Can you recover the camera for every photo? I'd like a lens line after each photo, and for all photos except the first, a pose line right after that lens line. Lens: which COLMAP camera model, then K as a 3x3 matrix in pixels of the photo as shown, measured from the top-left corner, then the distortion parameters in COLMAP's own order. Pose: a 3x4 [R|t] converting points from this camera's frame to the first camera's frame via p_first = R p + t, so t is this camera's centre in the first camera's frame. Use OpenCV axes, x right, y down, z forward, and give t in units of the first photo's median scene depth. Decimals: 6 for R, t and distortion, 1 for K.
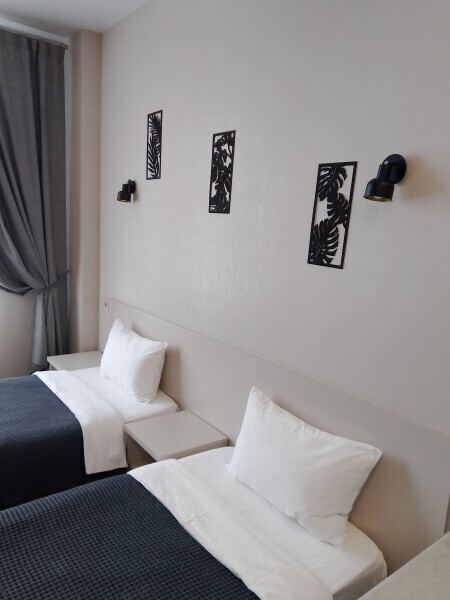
lens RADIAL K [[449.2, 0, 226.1], [0, 449.2, 304.6], [0, 0, 1]] dist [0.087733, -0.080500]
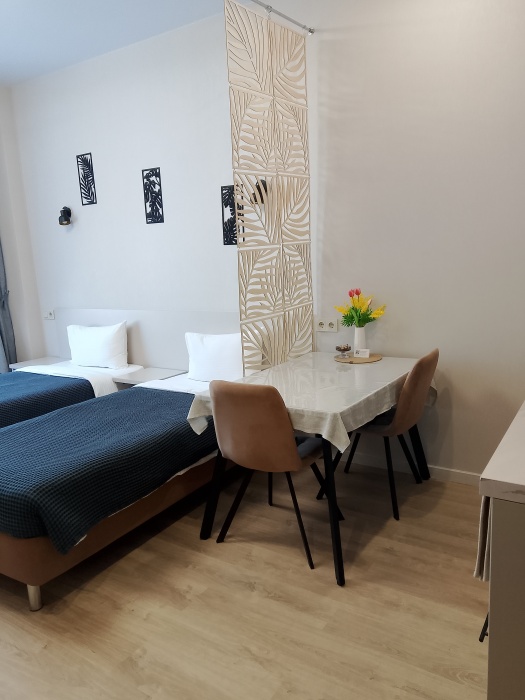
lens RADIAL K [[533.7, 0, 263.3], [0, 533.7, 356.6], [0, 0, 1]] dist [0.087891, -0.083079]
pose [[0.935742, -0.171297, 0.308293, -0.380064], [0.166040, 0.985163, 0.043415, 0.262909], [-0.311155, 0.010564, 0.950300, -0.978625]]
